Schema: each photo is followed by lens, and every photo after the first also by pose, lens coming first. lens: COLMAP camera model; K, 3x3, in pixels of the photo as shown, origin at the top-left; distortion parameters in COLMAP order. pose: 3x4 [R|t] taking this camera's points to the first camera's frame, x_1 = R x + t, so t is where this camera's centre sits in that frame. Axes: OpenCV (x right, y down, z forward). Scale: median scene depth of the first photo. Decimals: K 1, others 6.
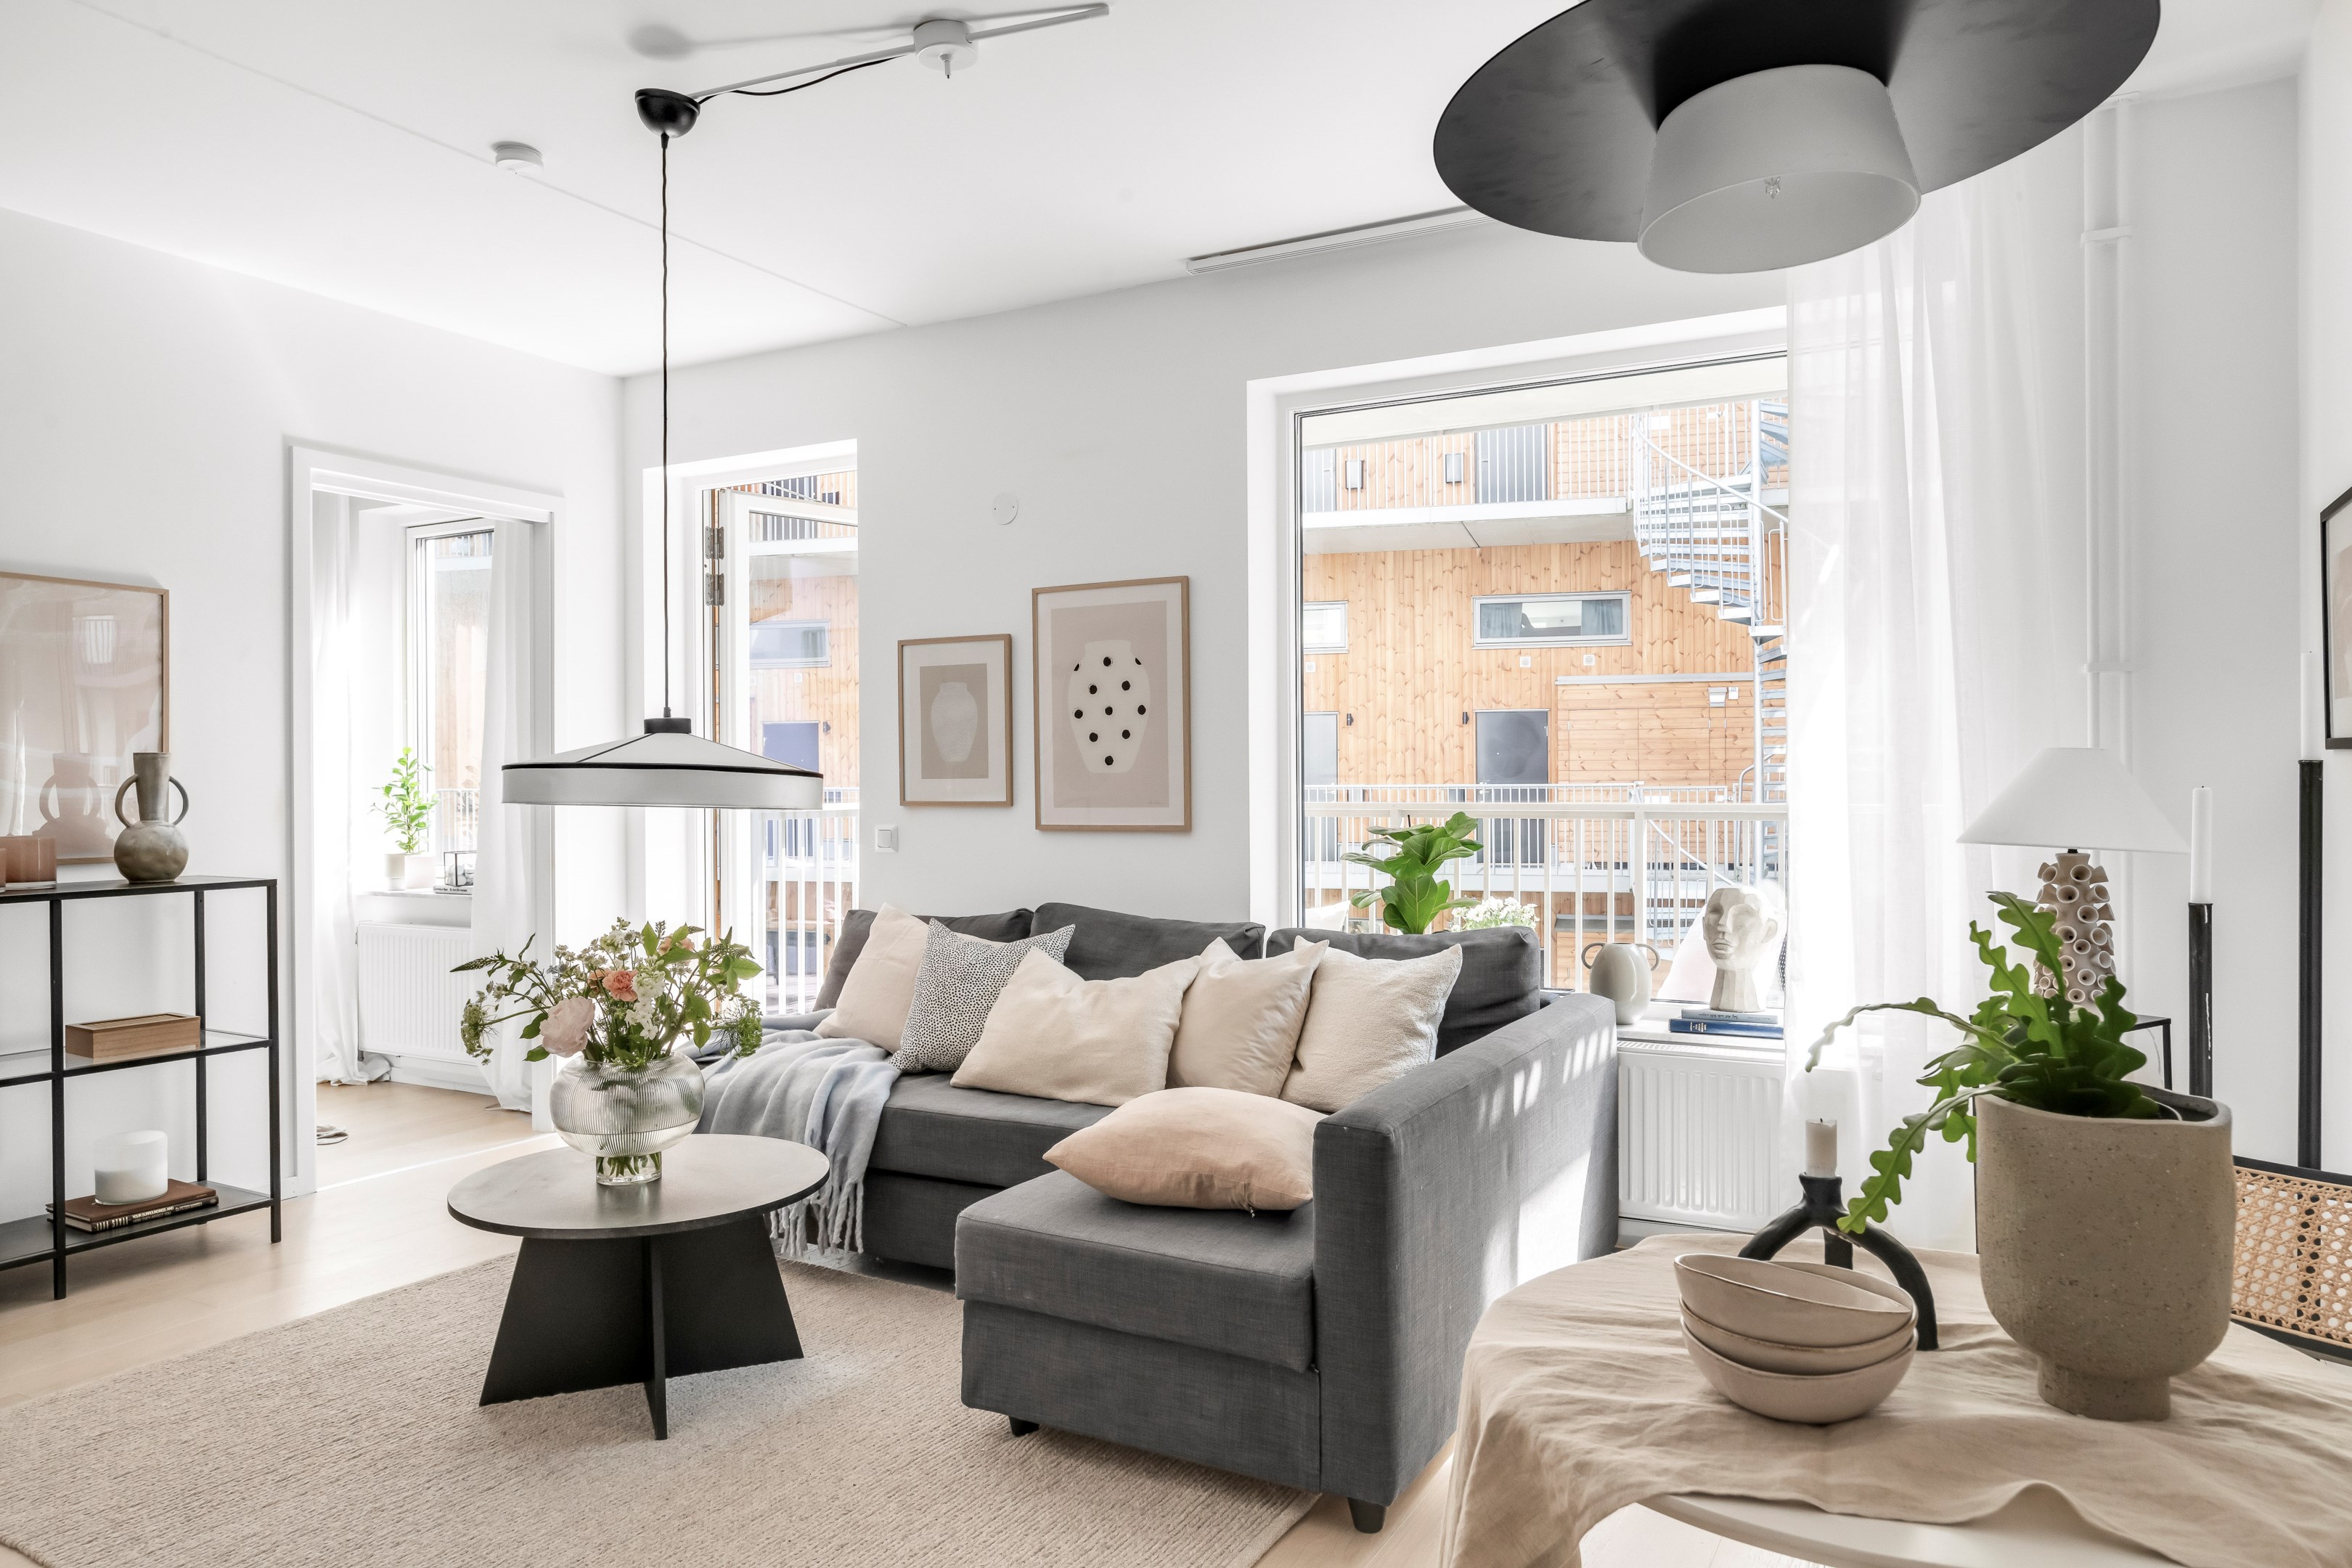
lens RADIAL K [[1551.5, 0, 1180.7], [0, 1551.5, 797.0], [0, 0, 1]] dist [-0.005855, 0.000077]
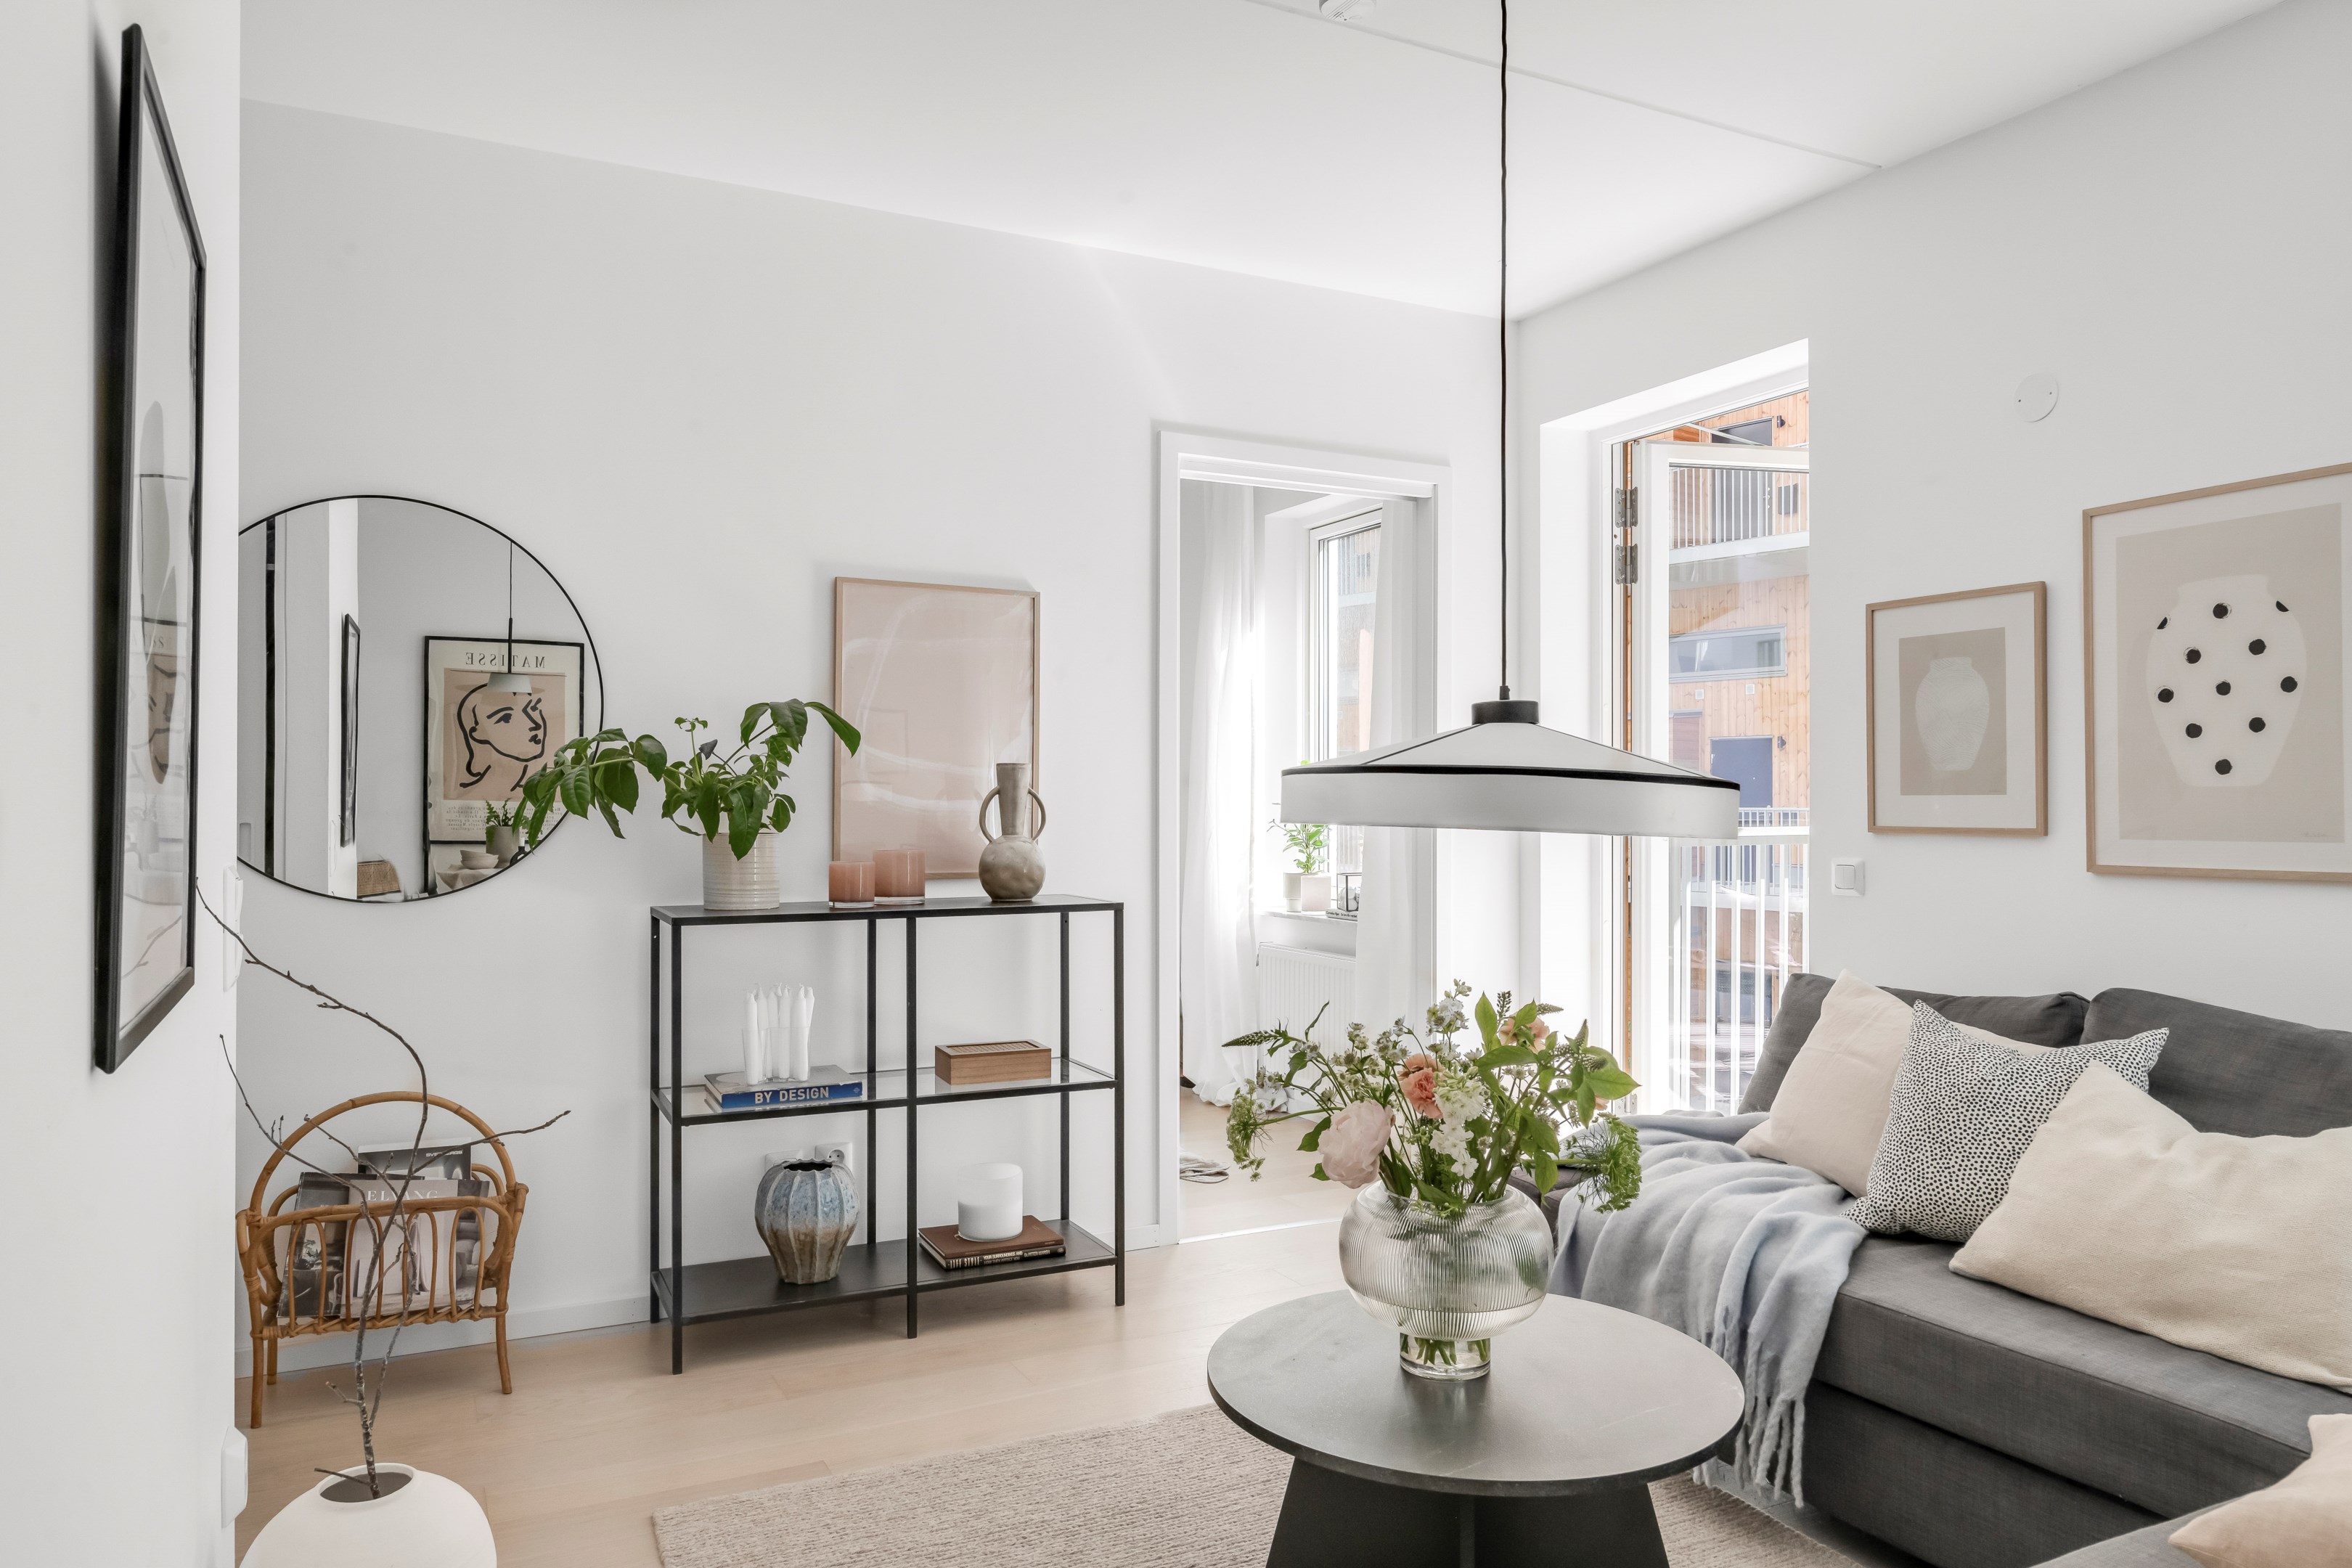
lens RADIAL K [[1551.5, 0, 1180.7], [0, 1551.5, 797.0], [0, 0, 1]] dist [-0.005855, 0.000077]
pose [[0.828002, 0.004235, -0.560709, -0.050728], [-0.011442, 0.999891, -0.009345, -0.000487], [0.560608, 0.014153, 0.827960, 0.273213]]
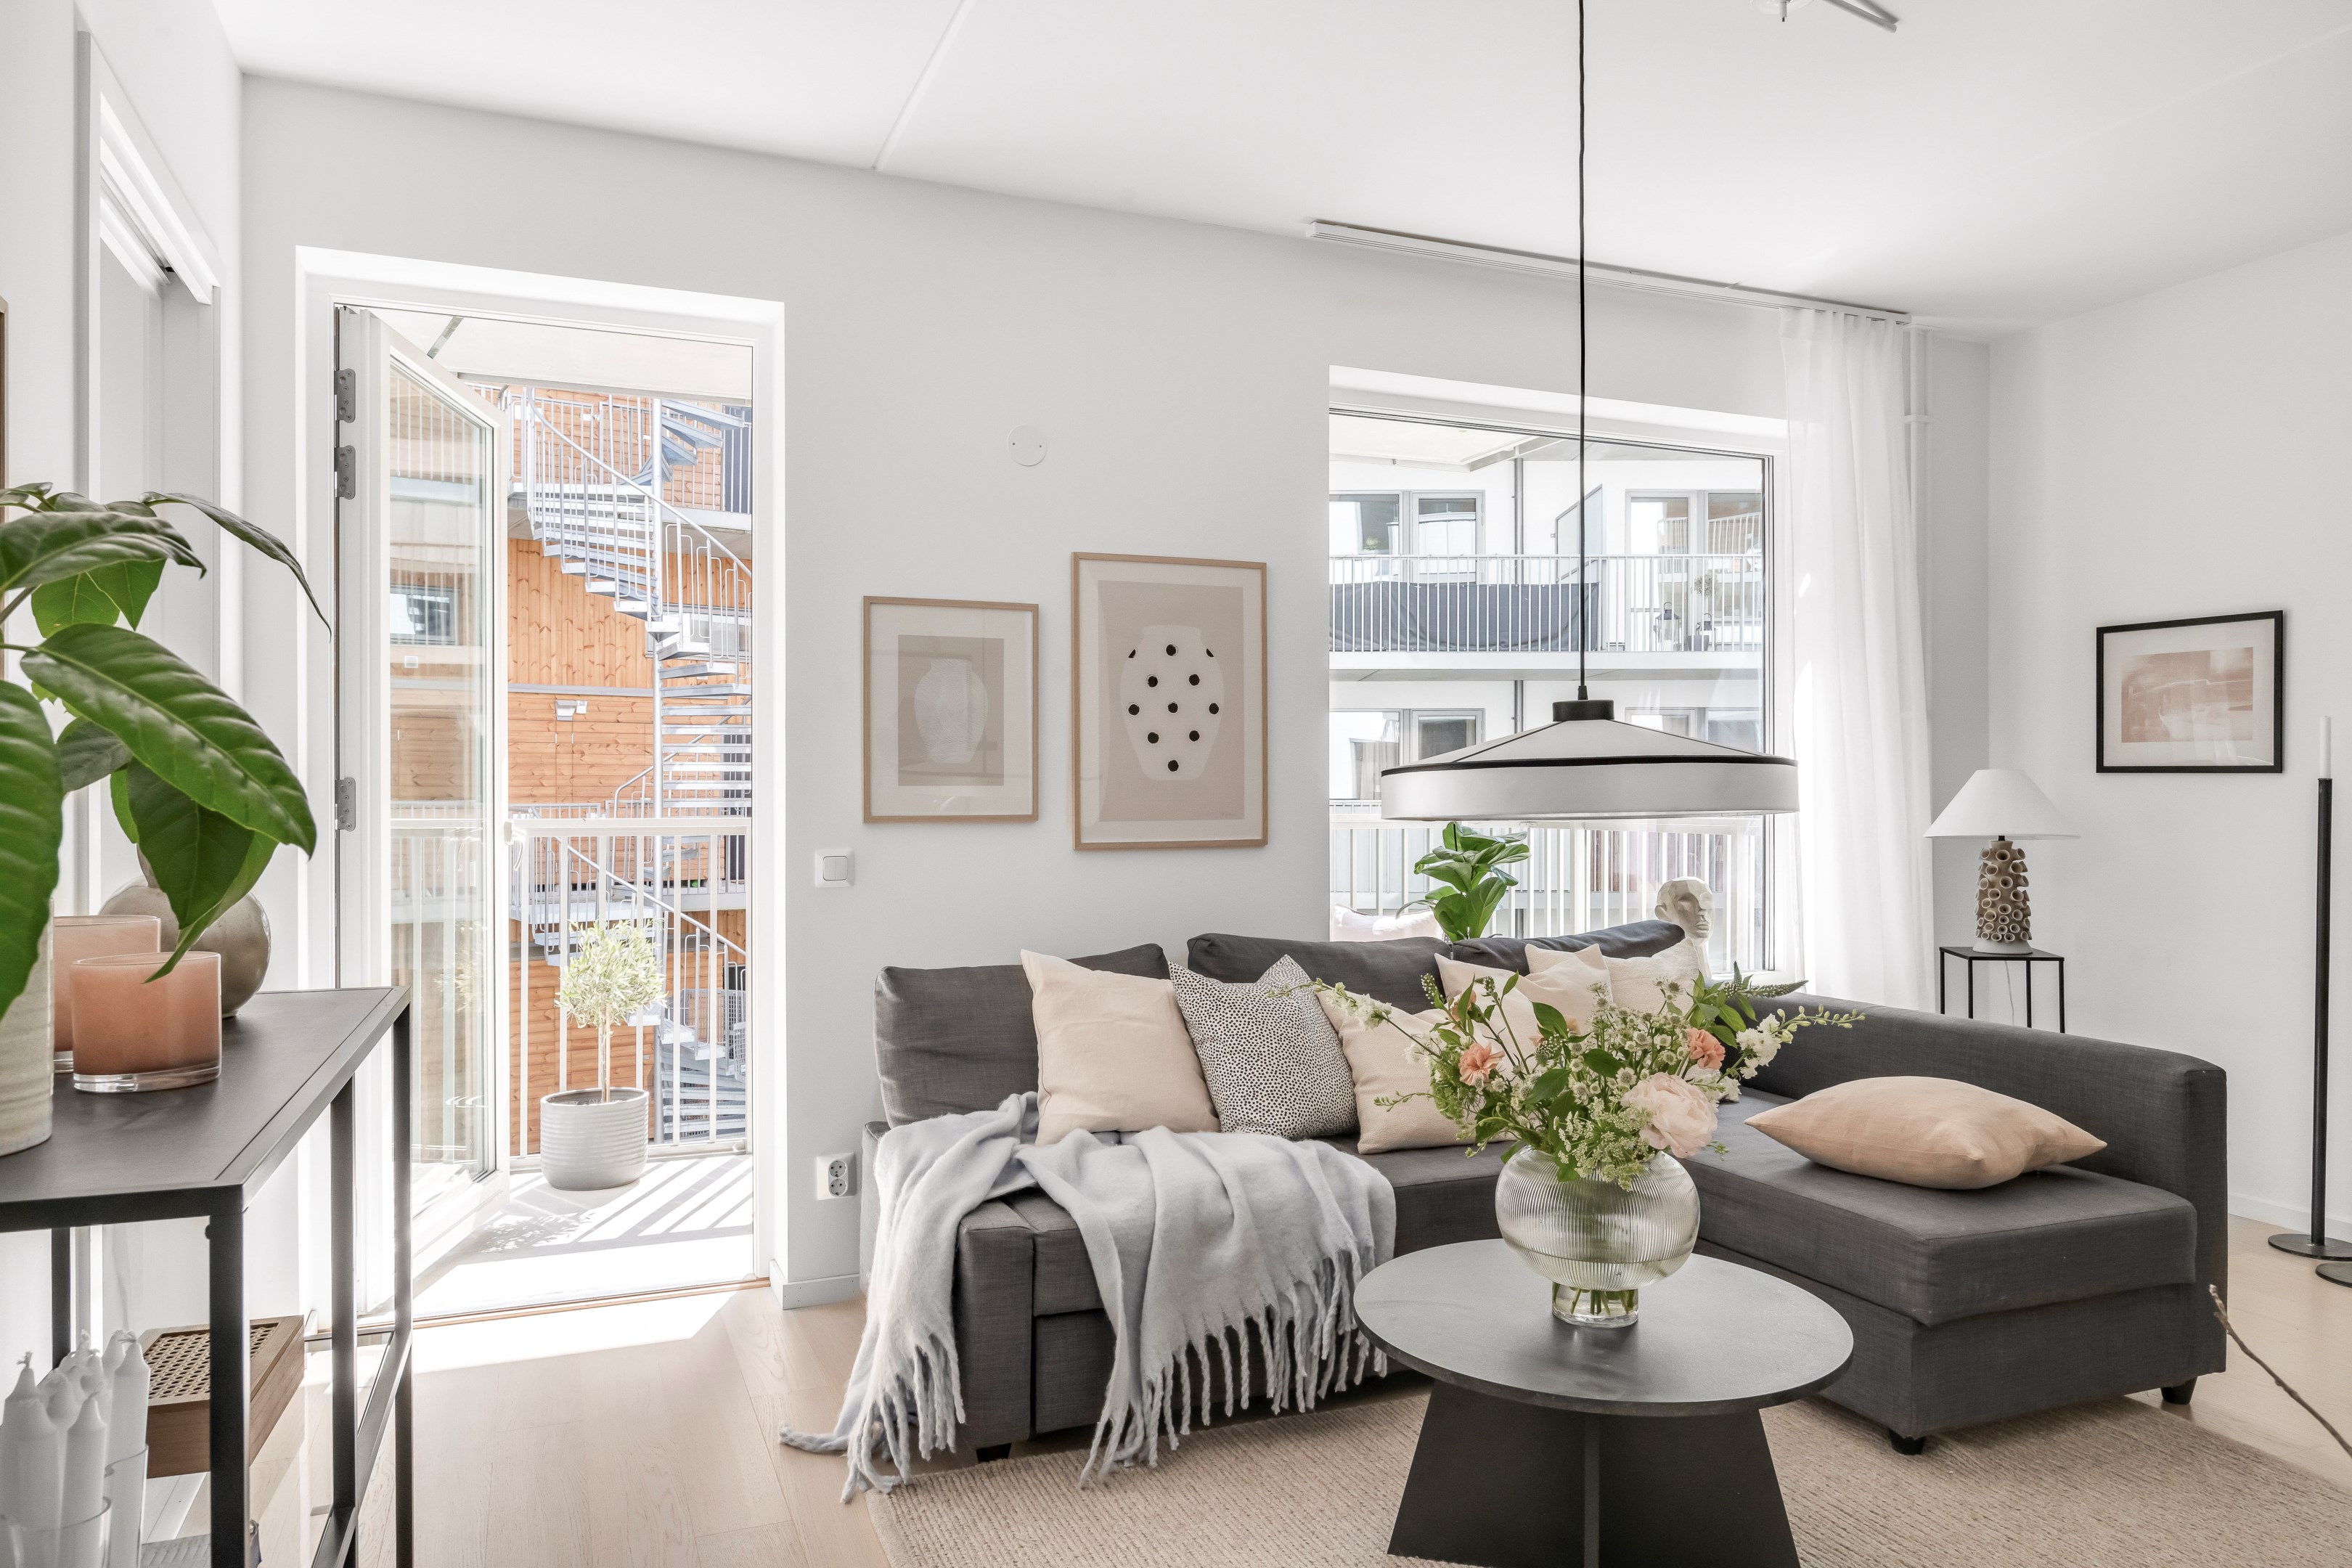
lens RADIAL K [[1551.5, 0, 1180.7], [0, 1551.5, 797.0], [0, 0, 1]] dist [-0.005855, 0.000077]
pose [[0.620972, 0.001956, 0.783830, -0.818016], [0.007989, 0.999929, -0.008824, 0.001576], [-0.783792, 0.011741, 0.620913, 0.531872]]
